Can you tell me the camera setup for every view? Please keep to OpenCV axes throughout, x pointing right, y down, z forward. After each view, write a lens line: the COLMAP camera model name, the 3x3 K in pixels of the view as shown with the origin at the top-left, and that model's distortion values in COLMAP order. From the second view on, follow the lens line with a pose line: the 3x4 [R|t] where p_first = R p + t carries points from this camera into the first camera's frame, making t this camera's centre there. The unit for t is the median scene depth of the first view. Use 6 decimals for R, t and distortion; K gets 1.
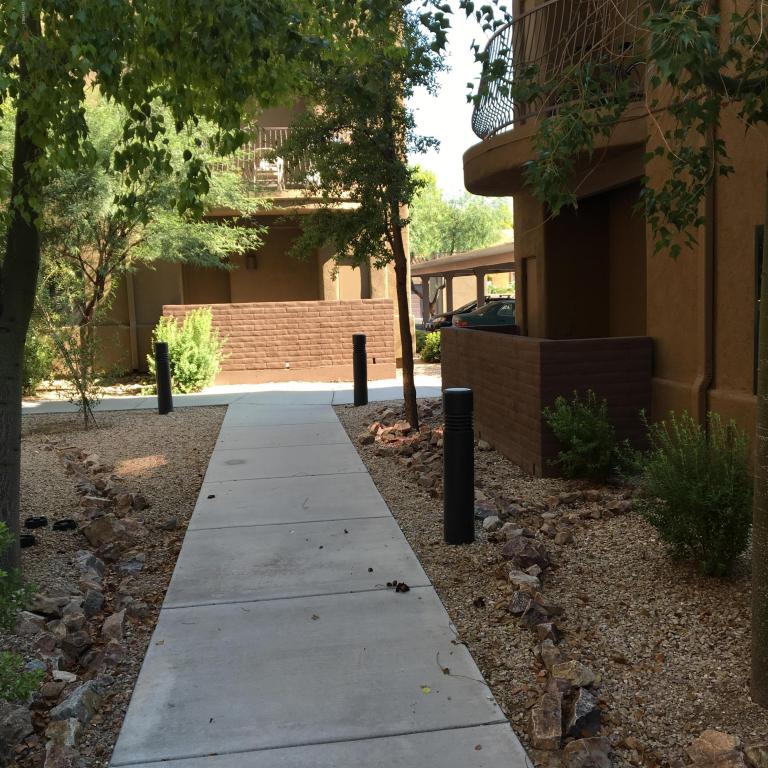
lens RADIAL K [[849.7, 0, 384.0], [0, 849.7, 384.0], [0, 0, 1]] dist [0.100454, -0.127680]
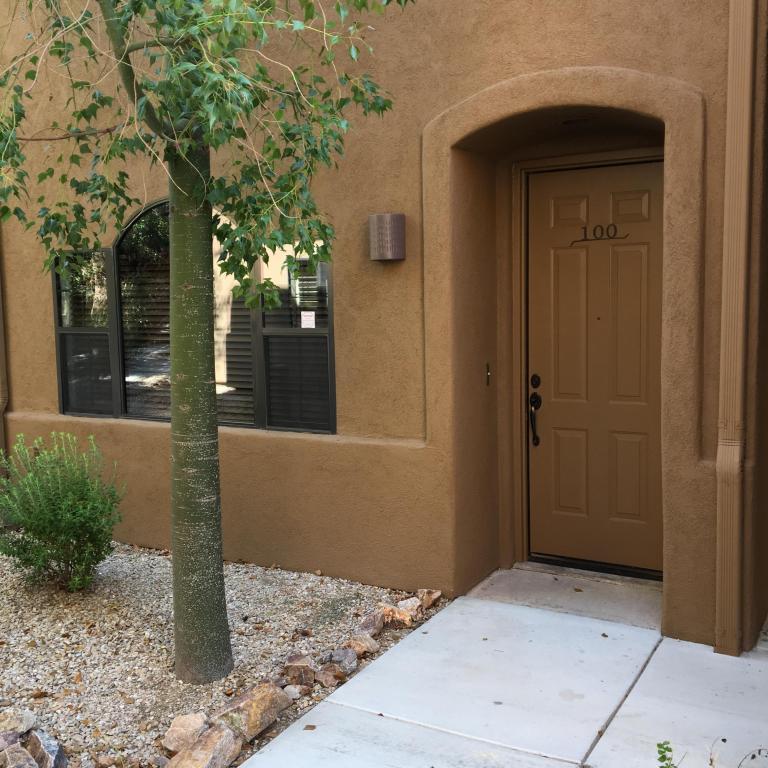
lens RADIAL K [[849.7, 0, 384.0], [0, 849.7, 384.0], [0, 0, 1]] dist [0.100454, -0.127680]
pose [[0.630808, -0.055275, 0.773968, -0.210282], [0.076874, 0.997004, 0.008549, -0.003591], [-0.772122, 0.054105, 0.633167, 0.073662]]
